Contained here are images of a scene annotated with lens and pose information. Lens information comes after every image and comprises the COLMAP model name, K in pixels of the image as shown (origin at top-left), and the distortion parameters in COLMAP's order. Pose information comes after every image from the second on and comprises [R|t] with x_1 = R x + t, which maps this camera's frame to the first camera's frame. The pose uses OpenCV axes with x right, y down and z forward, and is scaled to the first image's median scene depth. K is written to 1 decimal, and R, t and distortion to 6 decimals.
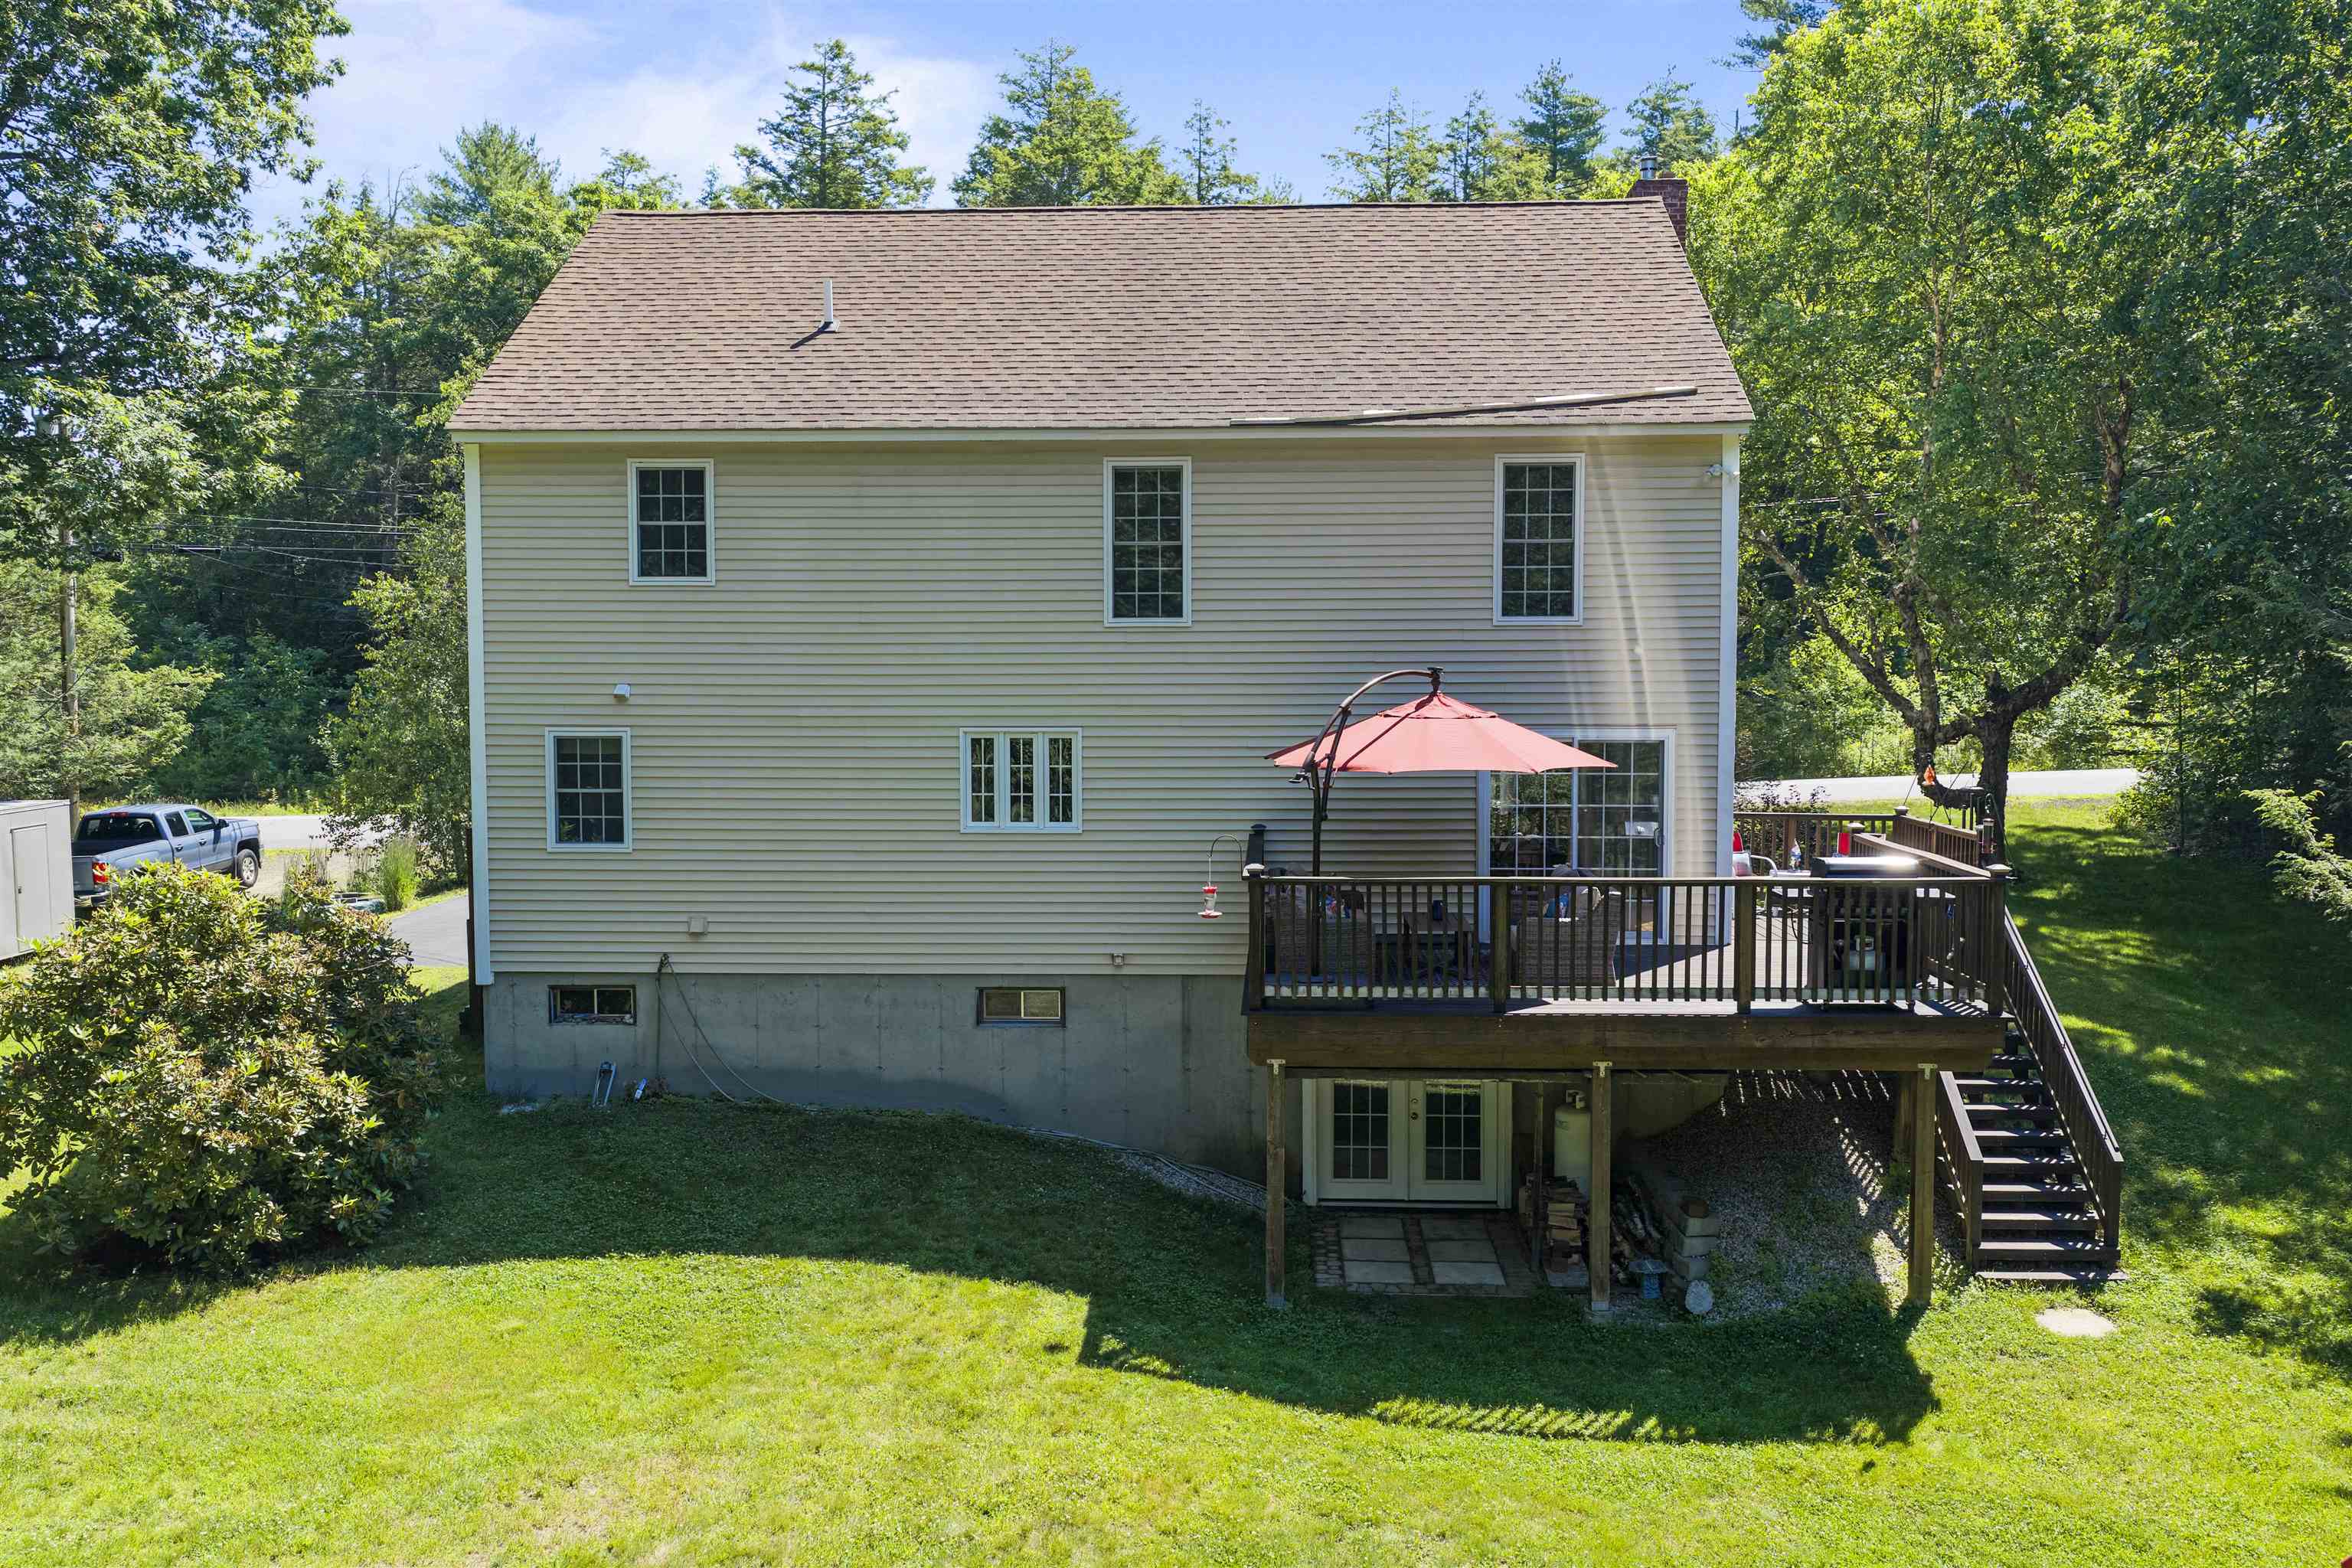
lens RADIAL K [[1962.9, 0, 1176.0], [0, 1962.9, 784.0], [0, 0, 1]] dist [0.001139, -0.000497]
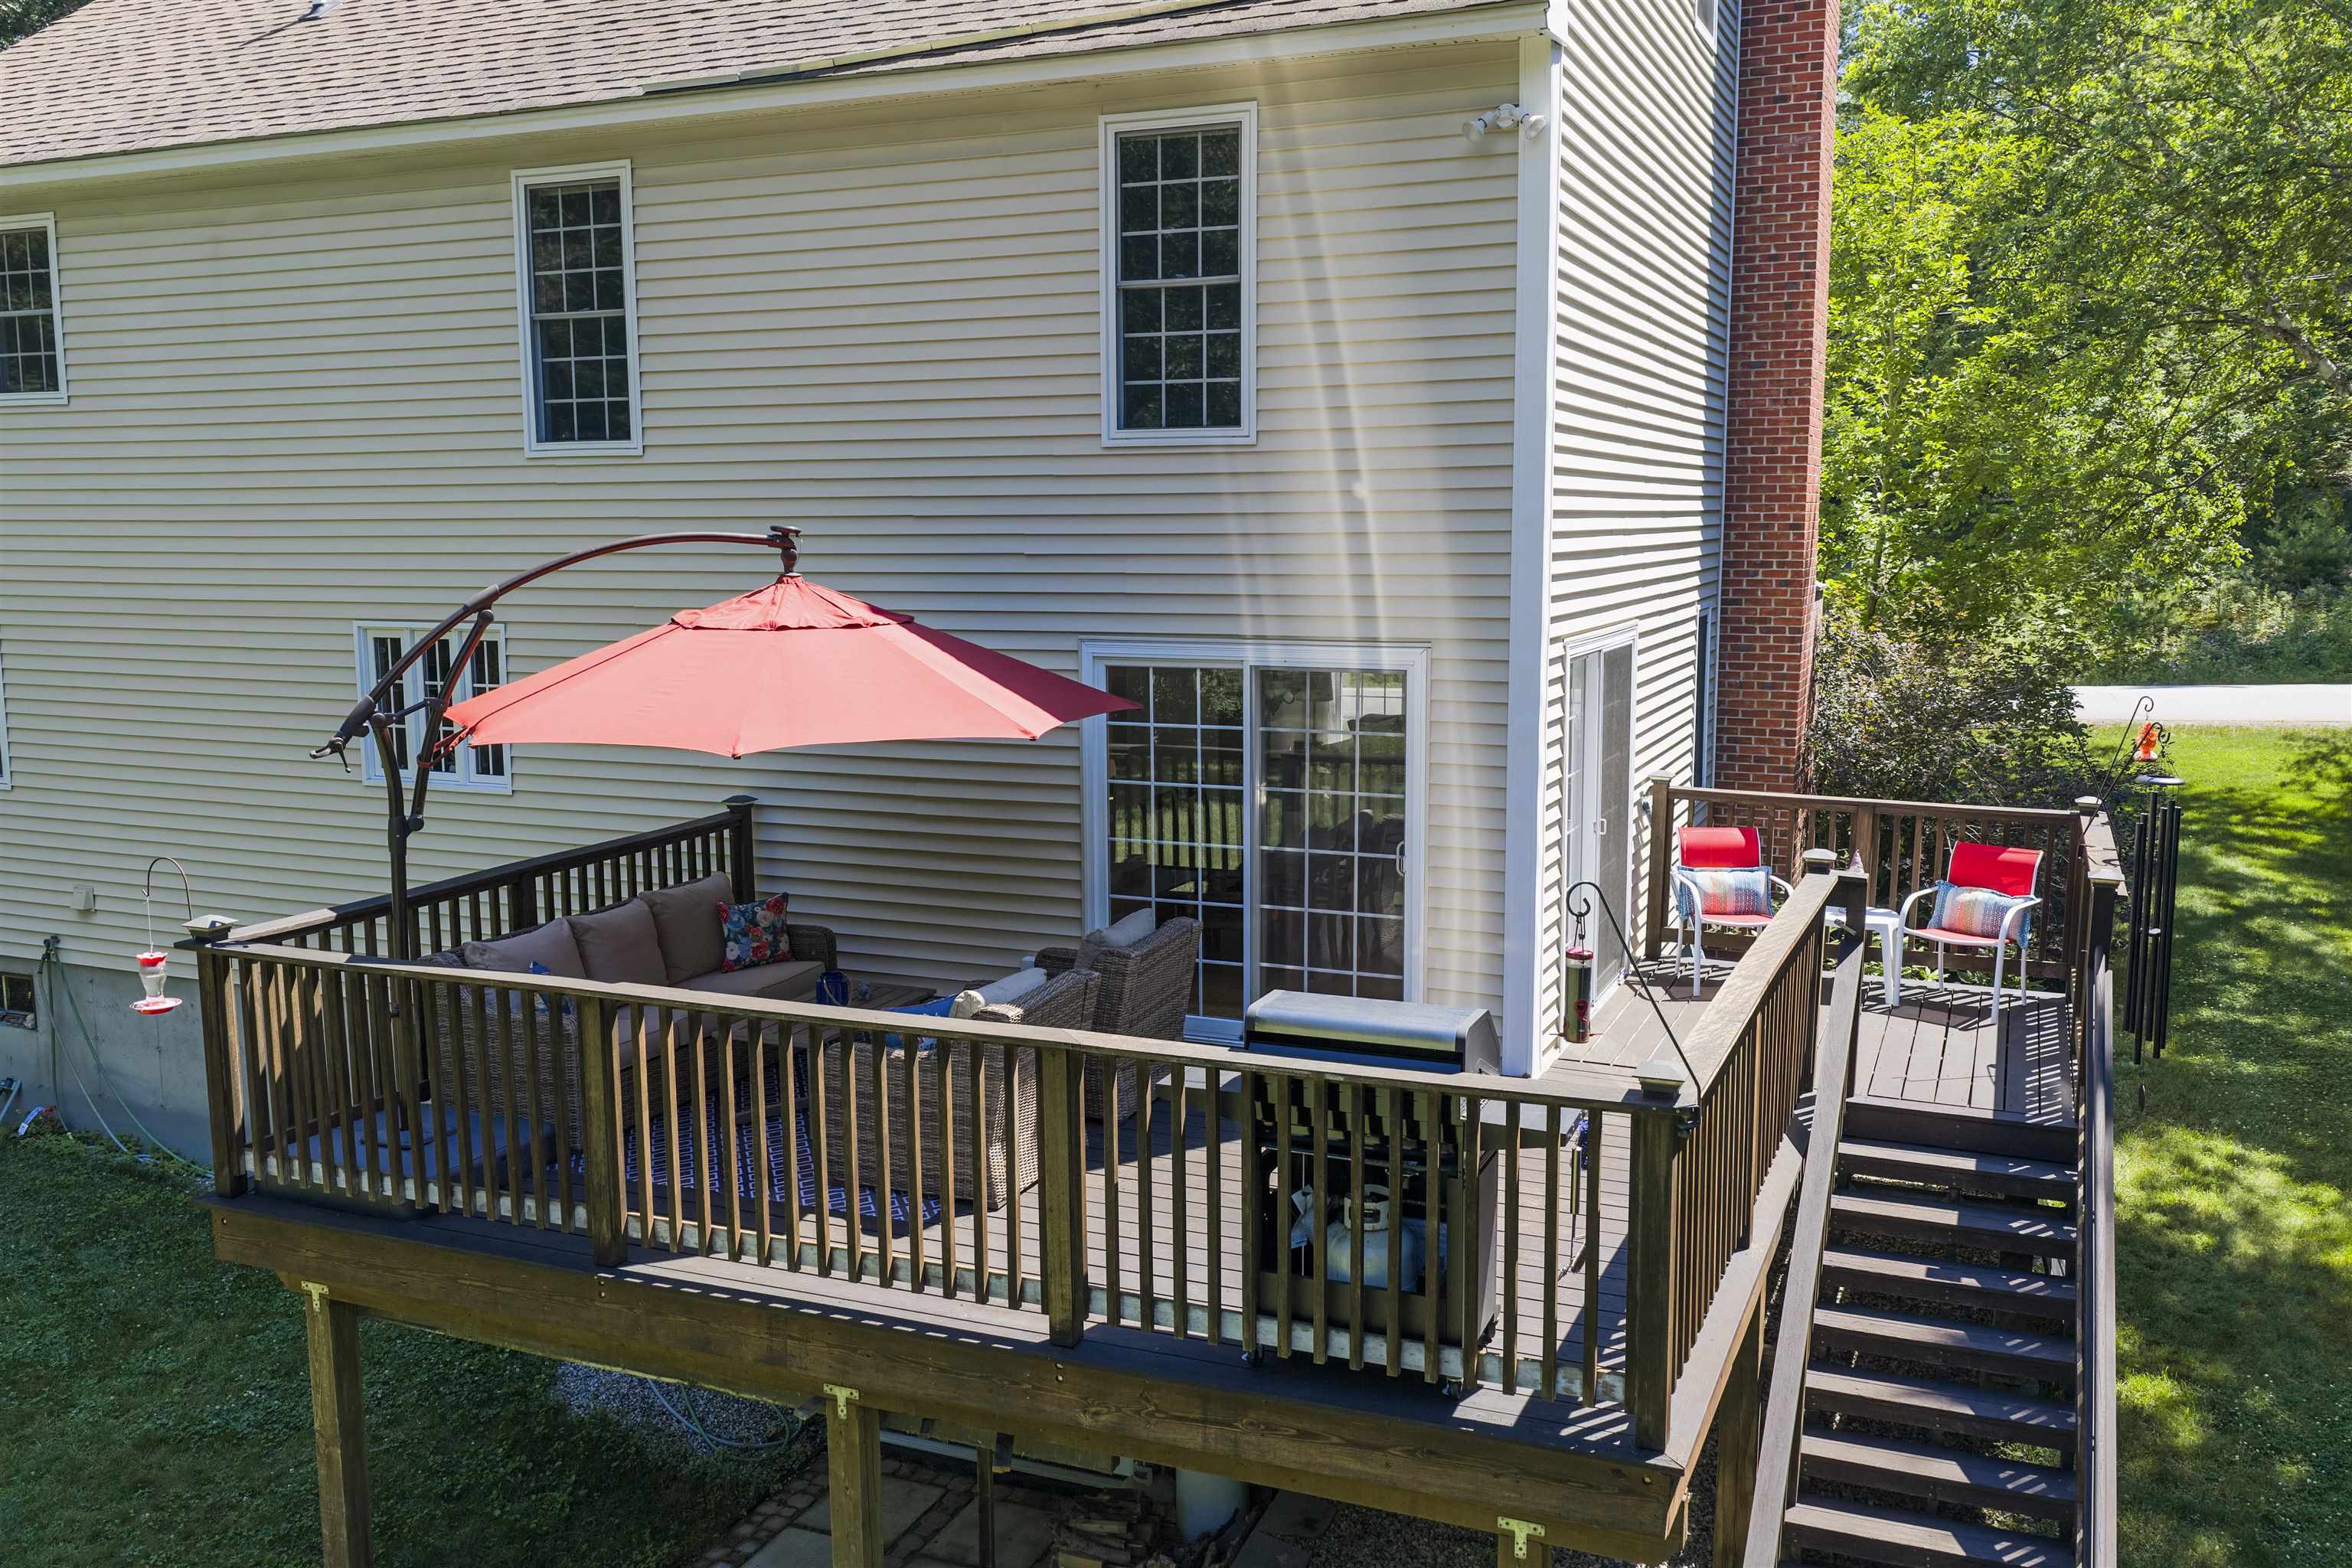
lens RADIAL K [[1962.9, 0, 1176.0], [0, 1962.9, 784.0], [0, 0, 1]] dist [0.001139, -0.000497]
pose [[0.938253, 0.045771, -0.342909, 0.367999], [-0.021353, 0.996981, 0.074650, -0.029666], [0.345291, -0.062718, 0.936398, 0.501979]]
